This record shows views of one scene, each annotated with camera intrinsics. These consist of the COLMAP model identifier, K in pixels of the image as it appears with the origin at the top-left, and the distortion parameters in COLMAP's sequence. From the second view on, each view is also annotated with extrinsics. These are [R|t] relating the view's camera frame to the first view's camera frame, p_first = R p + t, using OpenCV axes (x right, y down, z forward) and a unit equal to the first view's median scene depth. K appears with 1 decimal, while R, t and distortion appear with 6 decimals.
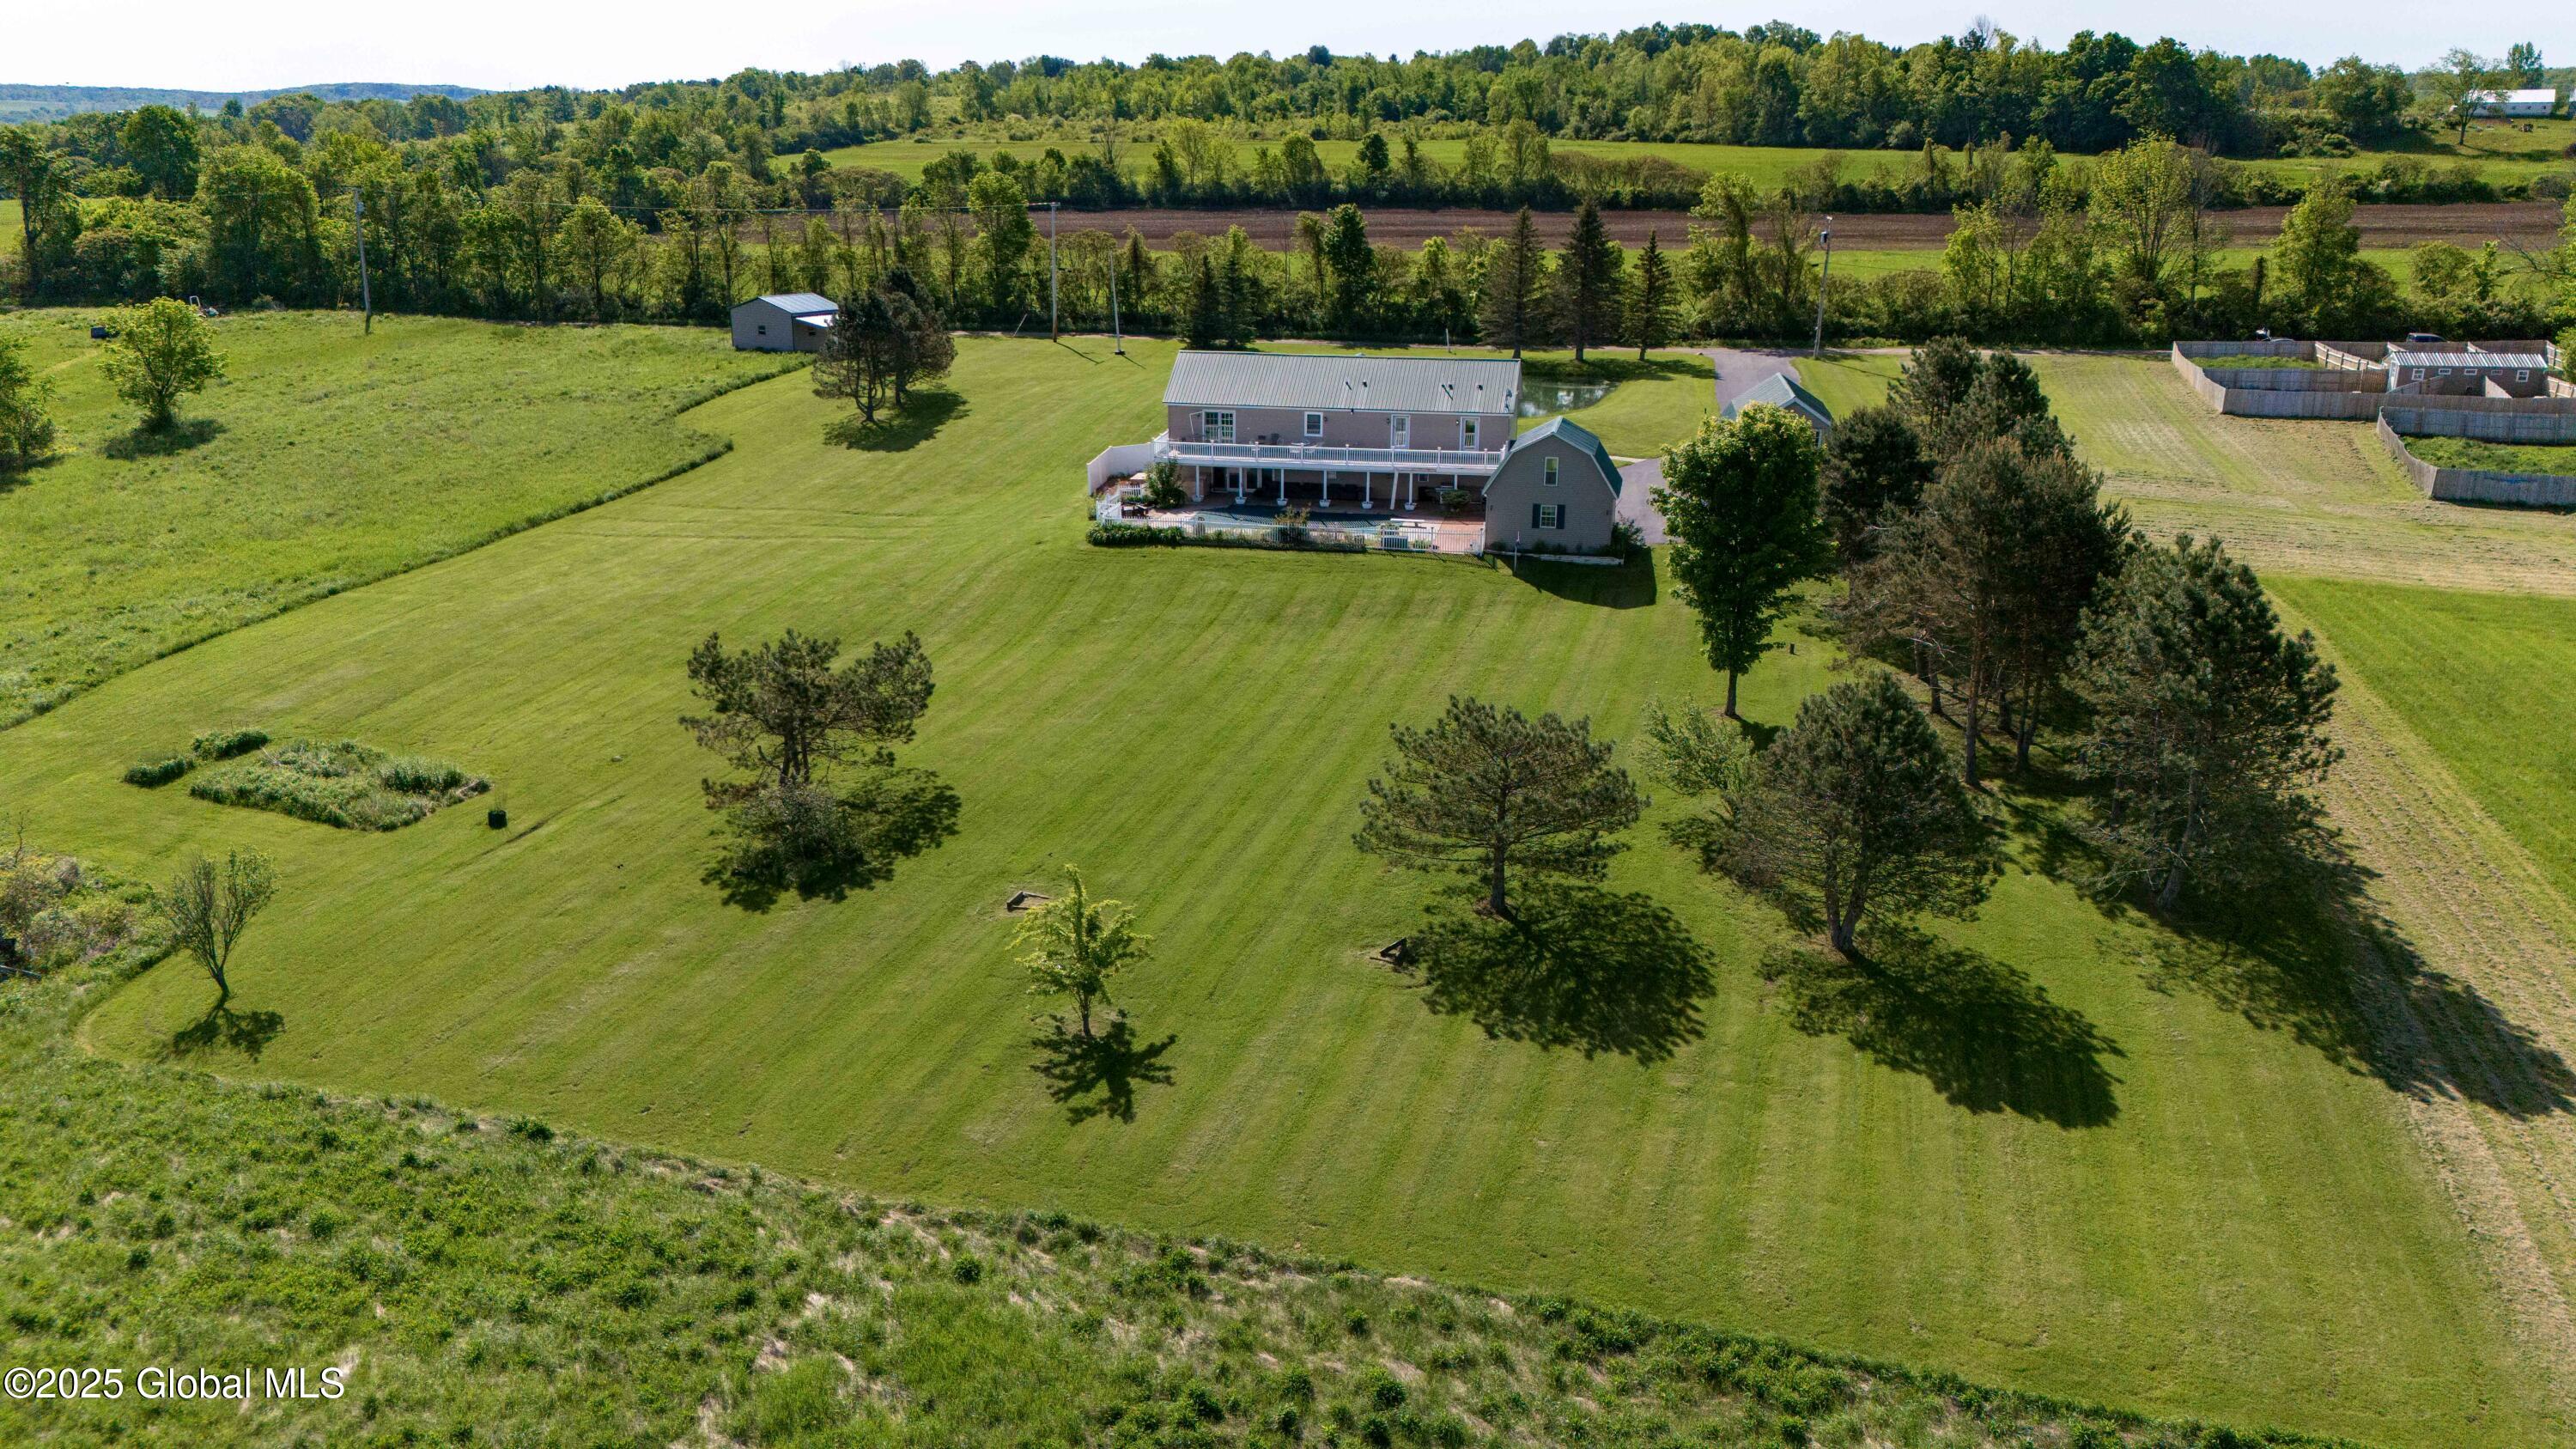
lens RADIAL K [[1882.7, 0, 1269.1], [0, 1882.7, 723.7], [0, 0, 1]] dist [0.066608, -0.060070]
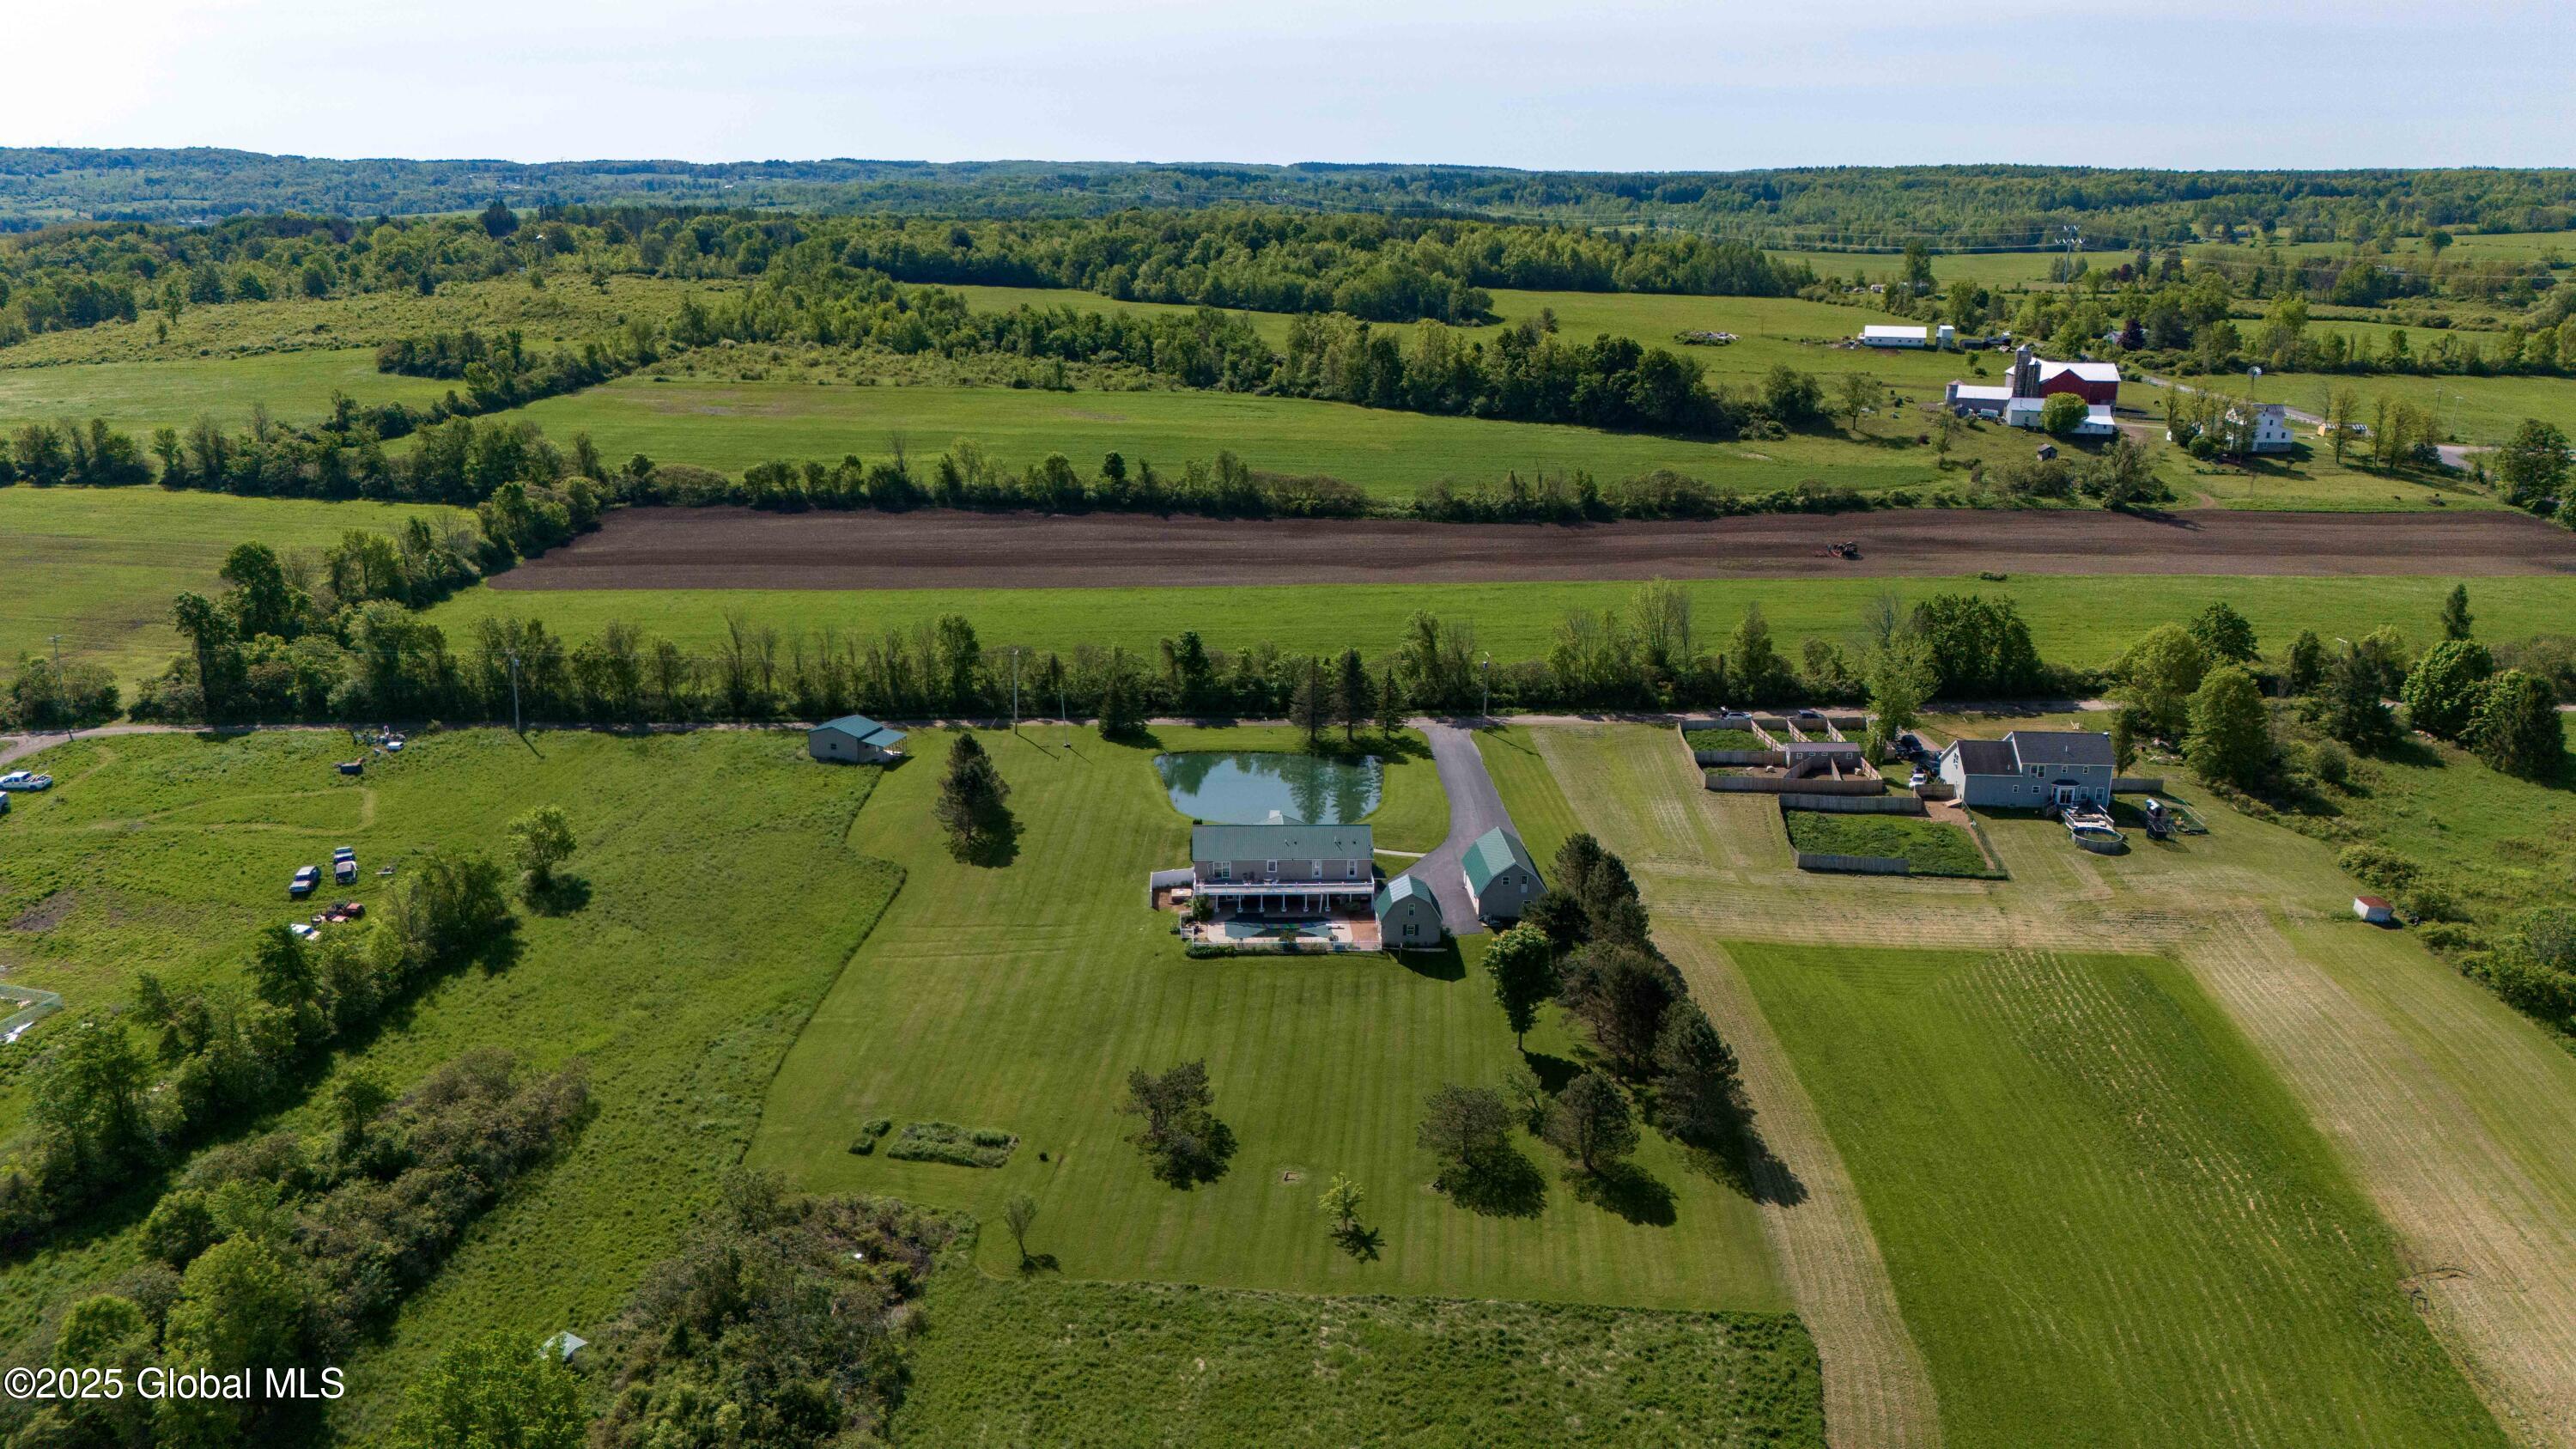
lens RADIAL K [[1882.7, 0, 1299.9], [0, 1882.7, 724.1], [0, 0, 1]] dist [0.066608, -0.060070]
pose [[0.970953, -0.052594, 0.233417, -0.418761], [0.057400, 0.998255, -0.013843, -0.298108], [-0.232282, 0.026839, 0.972278, -0.943473]]
